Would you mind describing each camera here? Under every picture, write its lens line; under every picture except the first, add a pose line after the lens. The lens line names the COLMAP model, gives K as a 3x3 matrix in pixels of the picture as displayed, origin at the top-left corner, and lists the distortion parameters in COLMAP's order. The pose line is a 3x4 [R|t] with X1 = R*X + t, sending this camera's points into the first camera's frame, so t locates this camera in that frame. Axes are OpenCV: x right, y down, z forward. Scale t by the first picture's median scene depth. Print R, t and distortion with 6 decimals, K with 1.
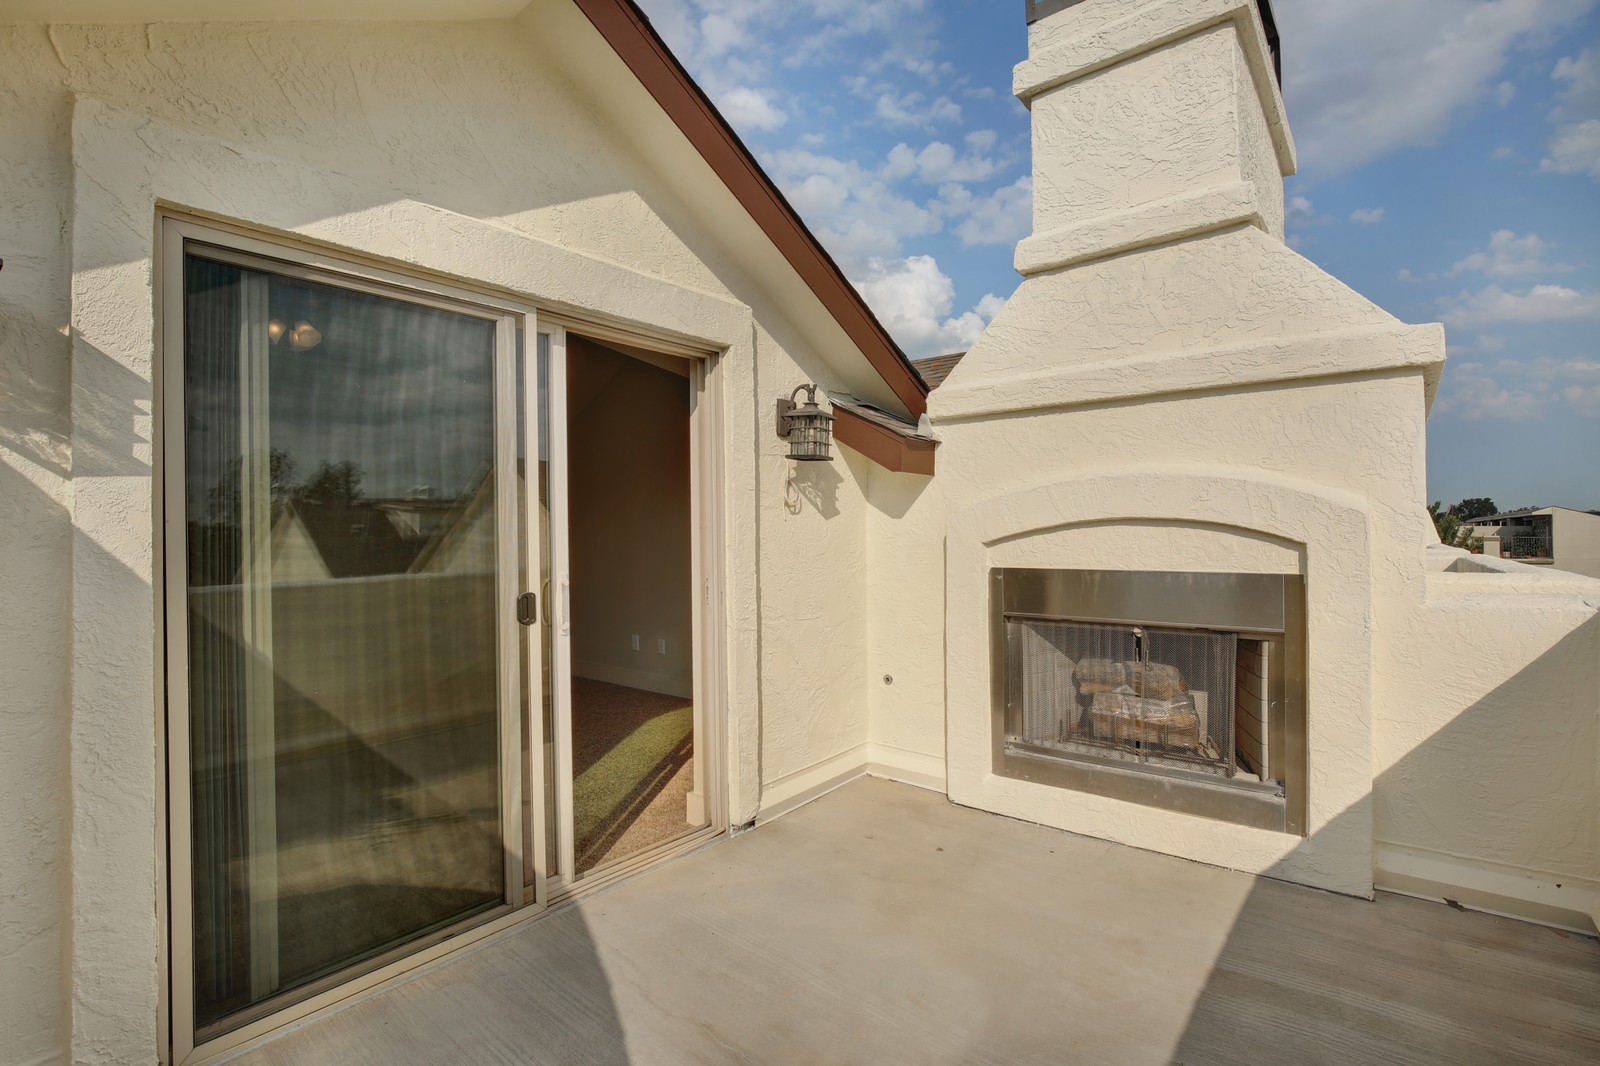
lens RADIAL K [[746.3, 0, 800.0], [0, 746.3, 533.0], [0, 0, 1]] dist [-0.015363, 0.000788]
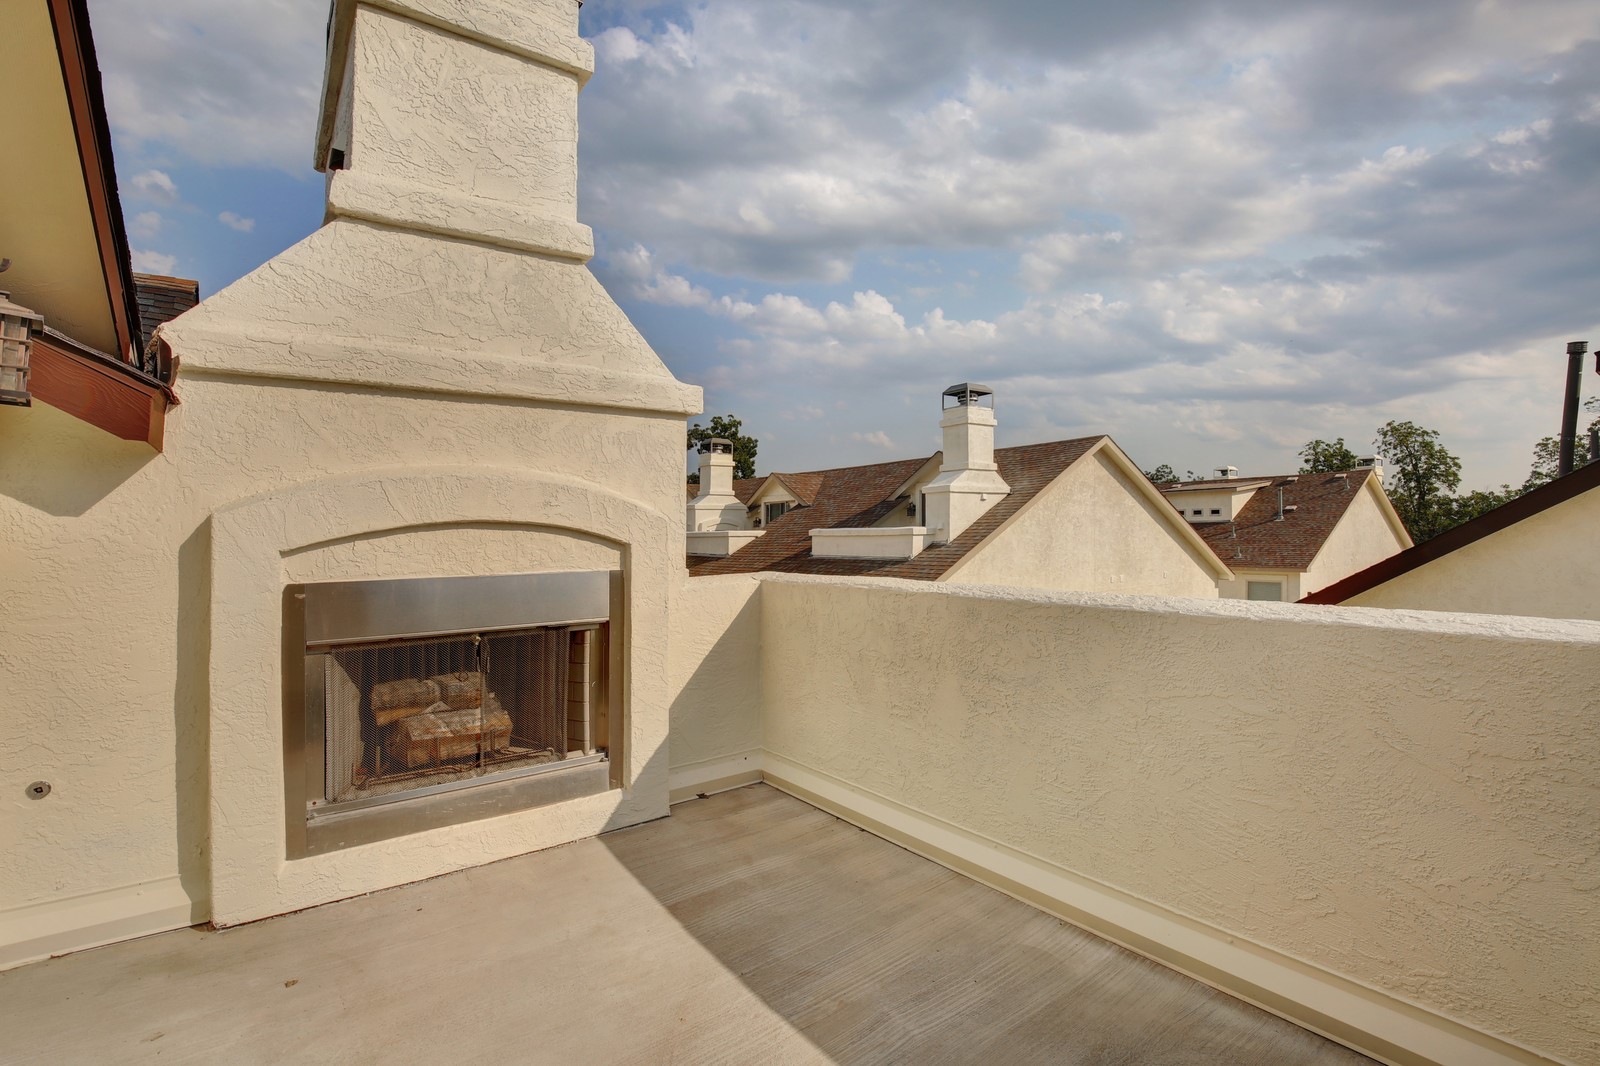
lens RADIAL K [[768.2, 0, 798.0], [0, 768.2, 535.3], [0, 0, 1]] dist [-0.016845, 0.001196]
pose [[0.251046, 0.000667, 0.967975, -0.402518], [0.009905, 0.999946, -0.003258, 0.005340], [-0.967924, 0.010406, 0.251026, 0.356684]]
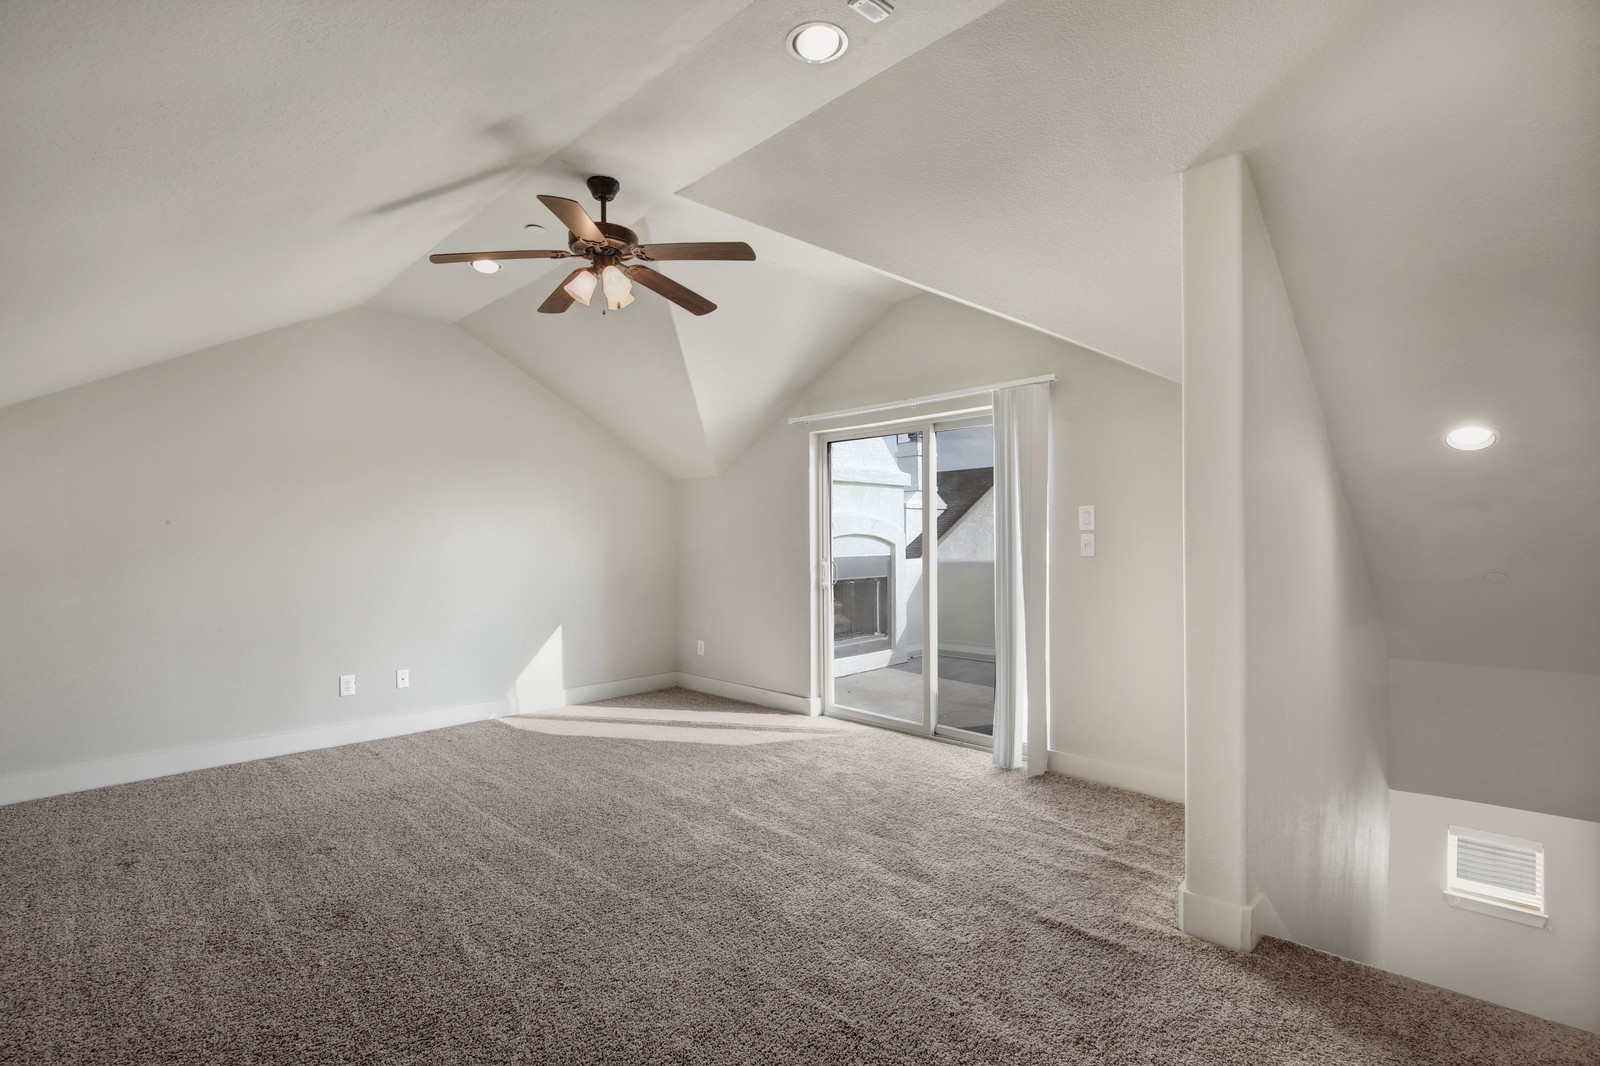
lens RADIAL K [[746.3, 0, 800.0], [0, 746.3, 533.0], [0, 0, 1]] dist [-0.015363, 0.000788]
pose [[0.113019, 0.013552, 0.993500, -1.893442], [0.008390, 0.999858, -0.014593, 0.009382], [-0.993557, 0.009984, 0.112889, 0.892274]]
